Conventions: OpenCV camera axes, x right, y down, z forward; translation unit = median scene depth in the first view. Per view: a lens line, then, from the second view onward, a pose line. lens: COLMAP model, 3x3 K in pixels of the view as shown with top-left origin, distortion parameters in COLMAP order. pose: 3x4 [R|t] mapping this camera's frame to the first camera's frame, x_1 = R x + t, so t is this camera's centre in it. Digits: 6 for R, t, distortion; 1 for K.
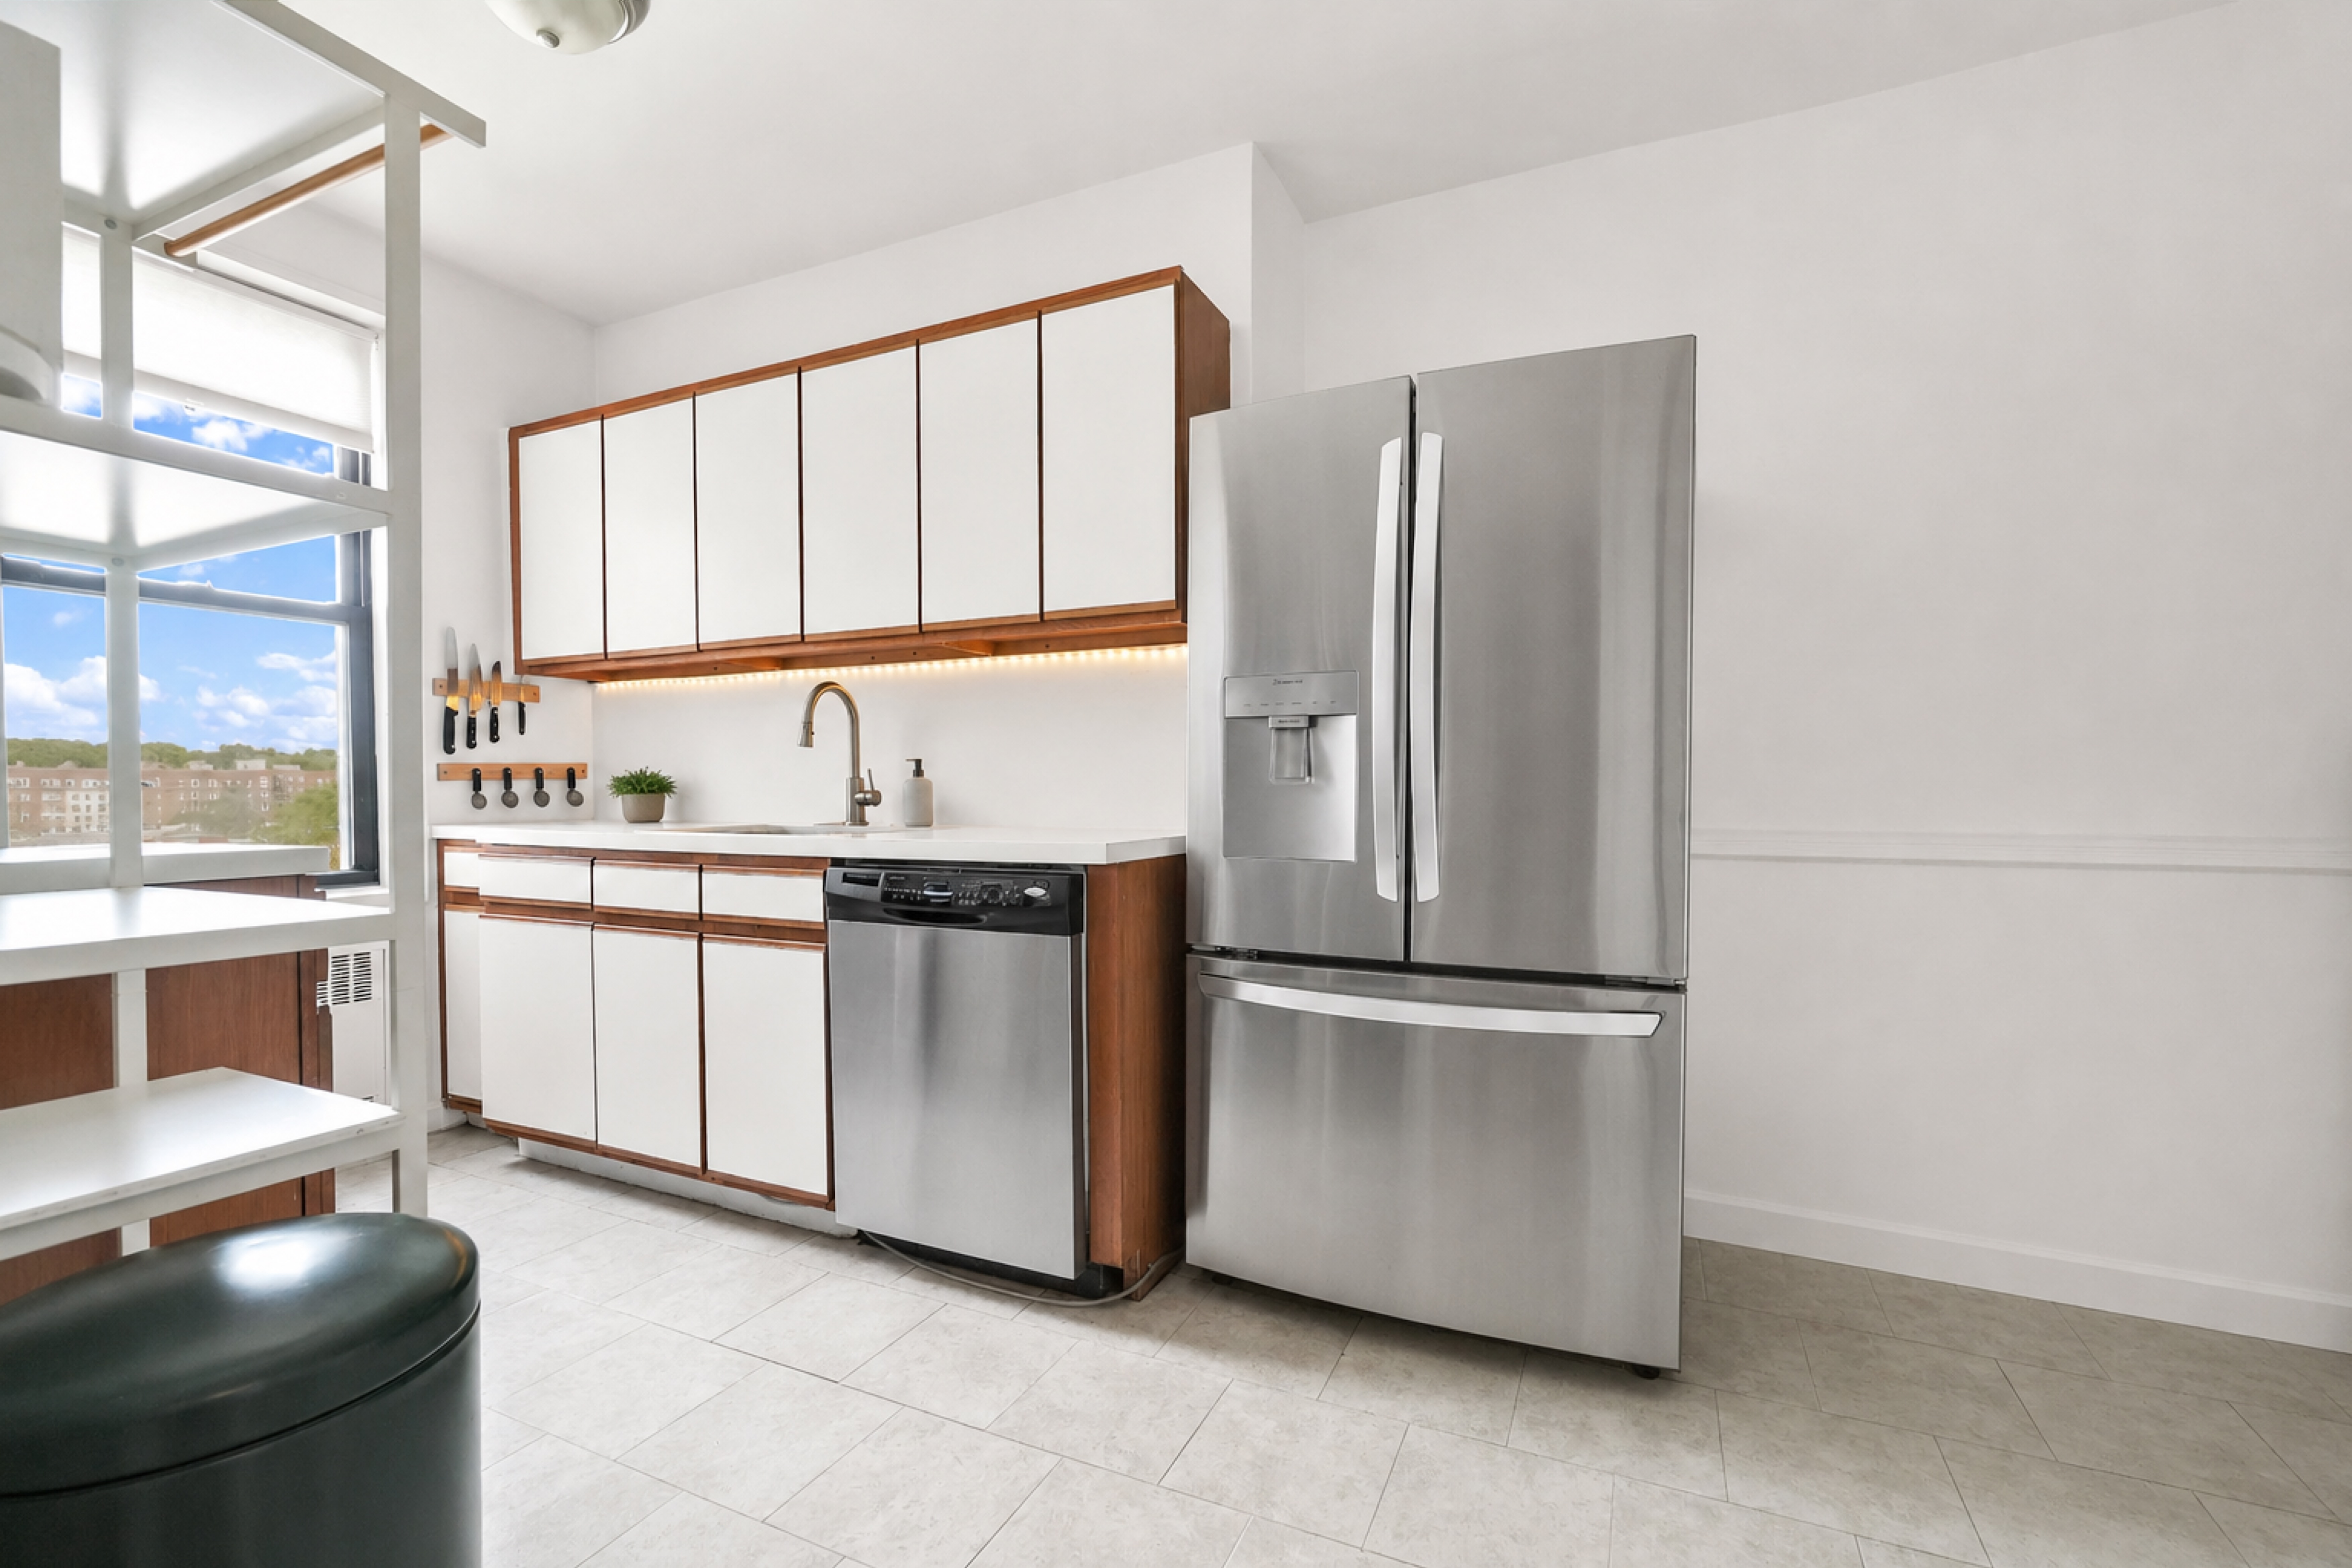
lens RADIAL K [[1039.1, 0, 1169.9], [0, 1039.1, 788.1], [0, 0, 1]] dist [-0.019717, 0.008804]
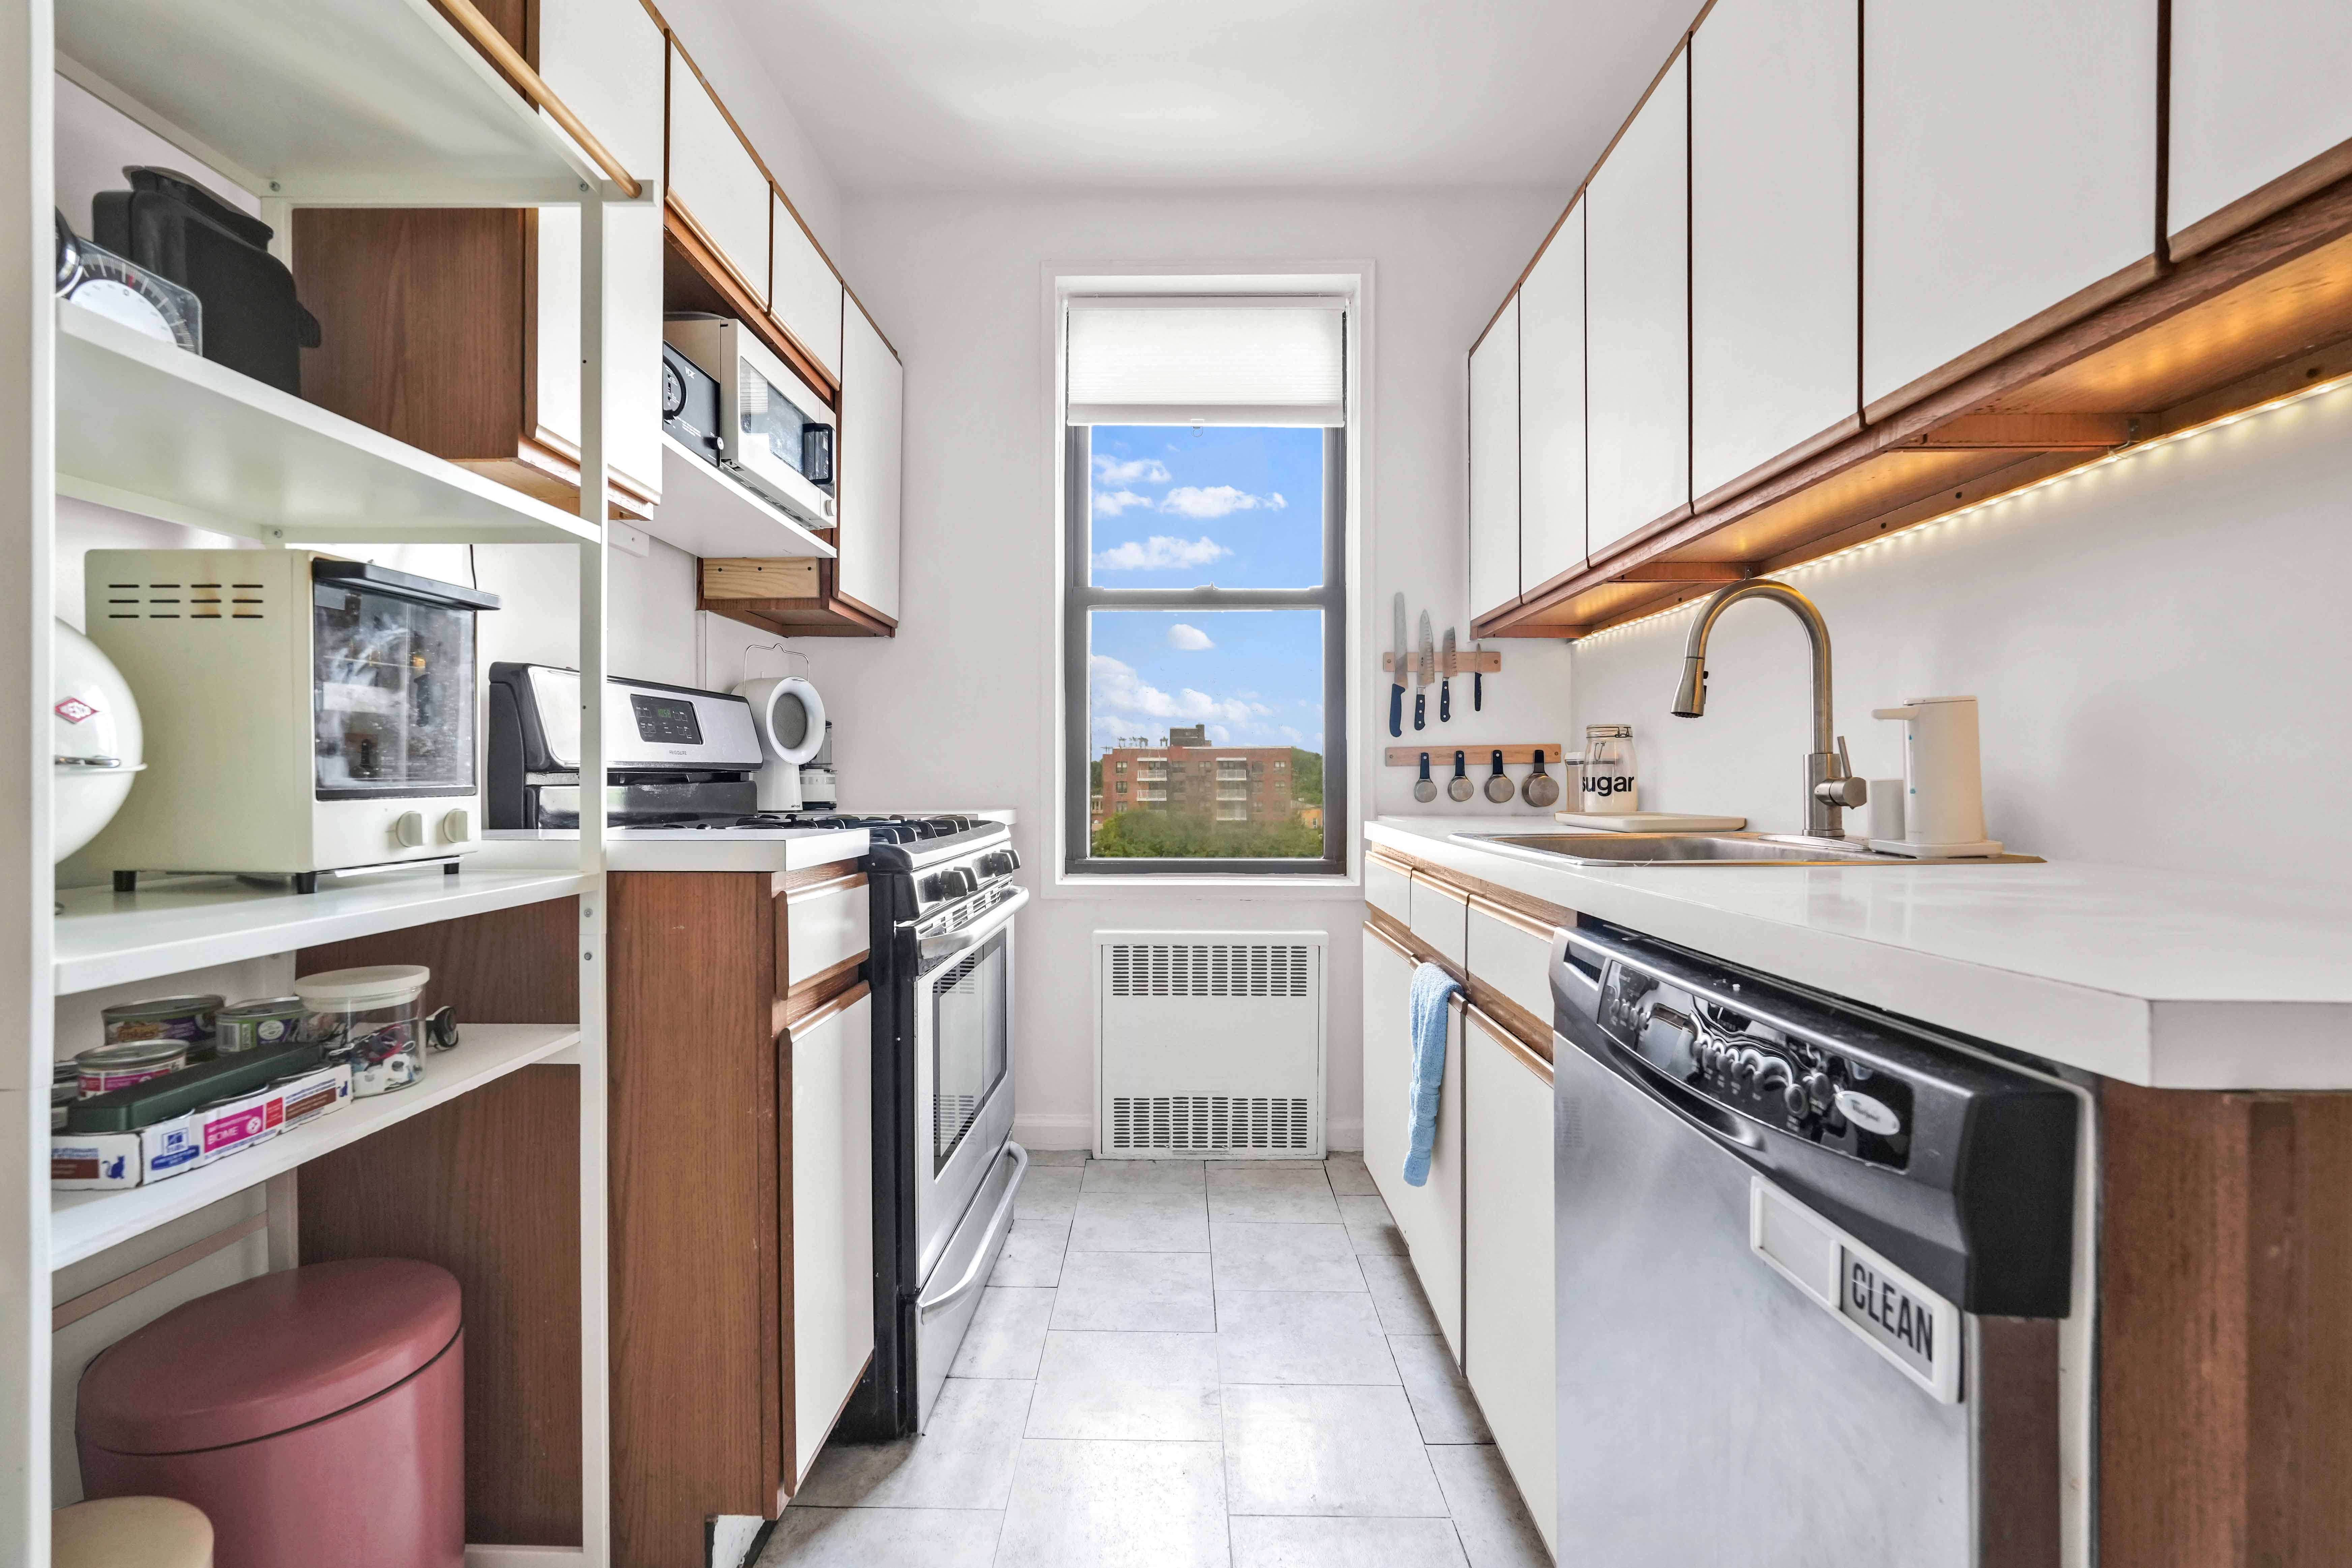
lens RADIAL K [[1023.3, 0, 1176.0], [0, 1023.3, 784.0], [0, 0, 1]] dist [-0.014157, 0.000403]
pose [[0.396088, 0.006452, -0.918190, 0.040333], [-0.001871, 0.999979, 0.006220, 0.002900], [0.918211, -0.000745, 0.396092, 0.467837]]
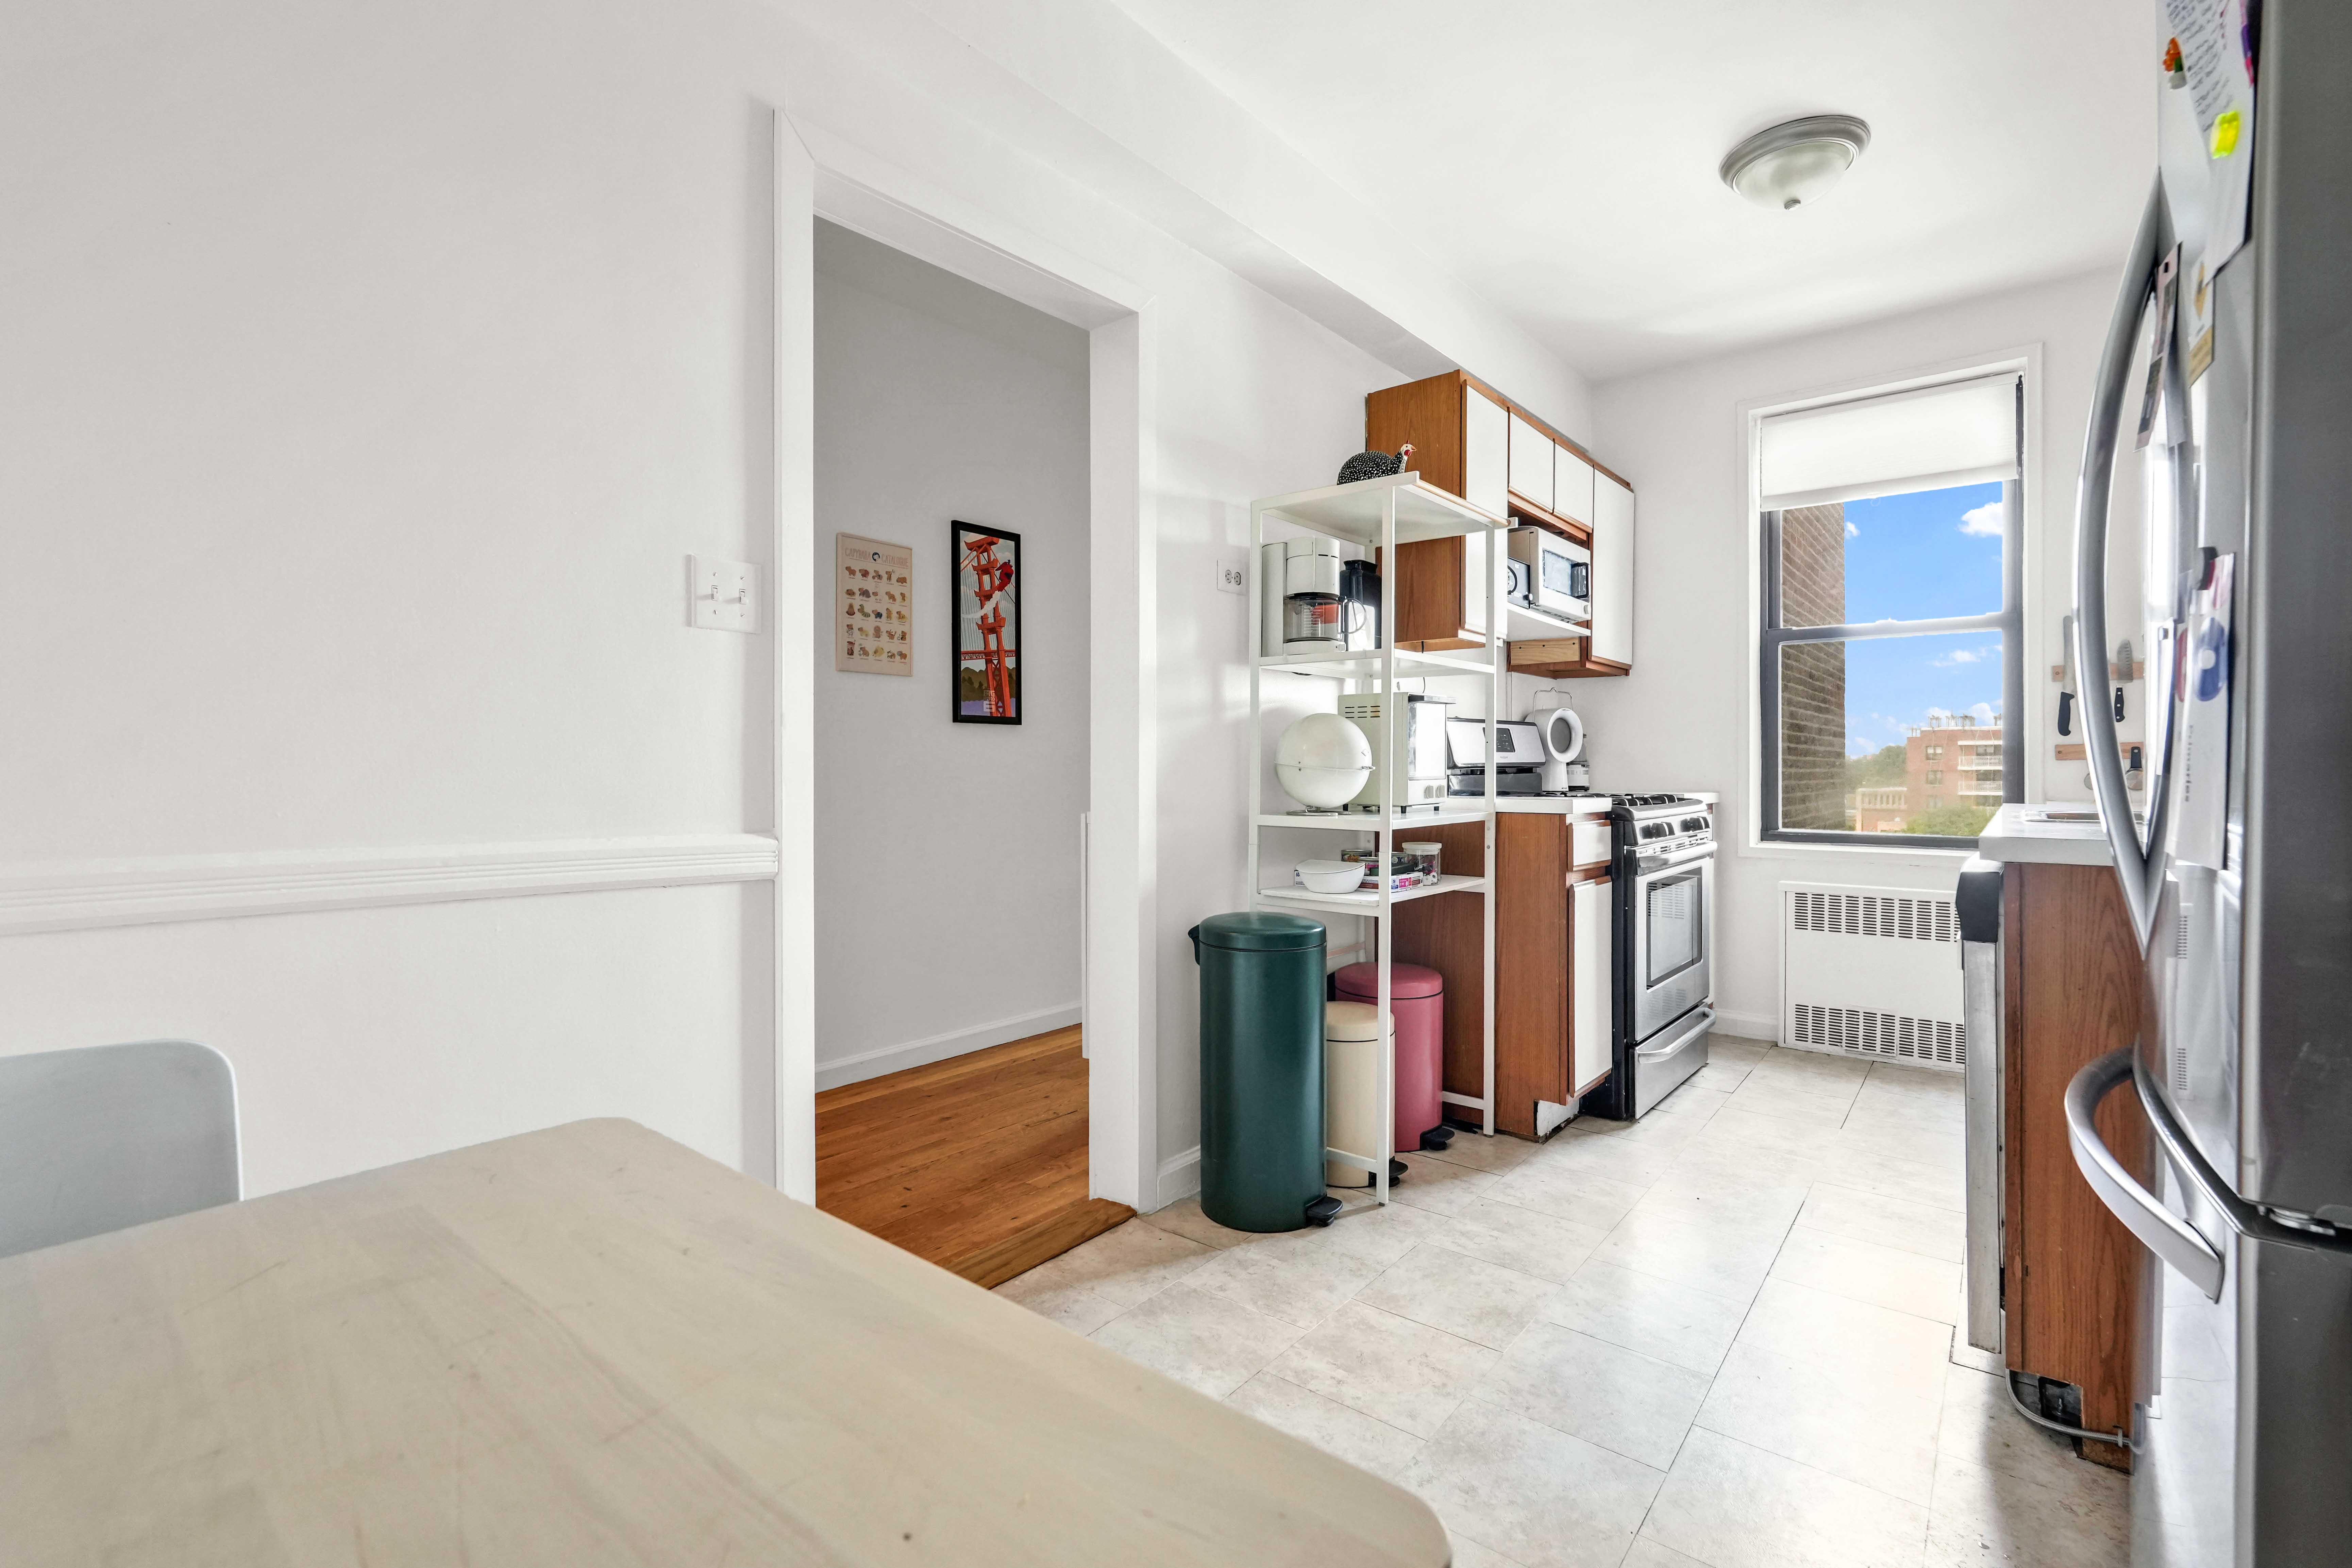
lens RADIAL K [[1053.2, 0, 1188.7], [0, 1053.2, 772.8], [0, 0, 1]] dist [-0.002164, 0.000052]
pose [[-0.262658, 0.006256, -0.964869, 0.585354], [0.000728, 0.999980, 0.006285, -0.001813], [0.964889, 0.000948, -0.262657, 0.404337]]
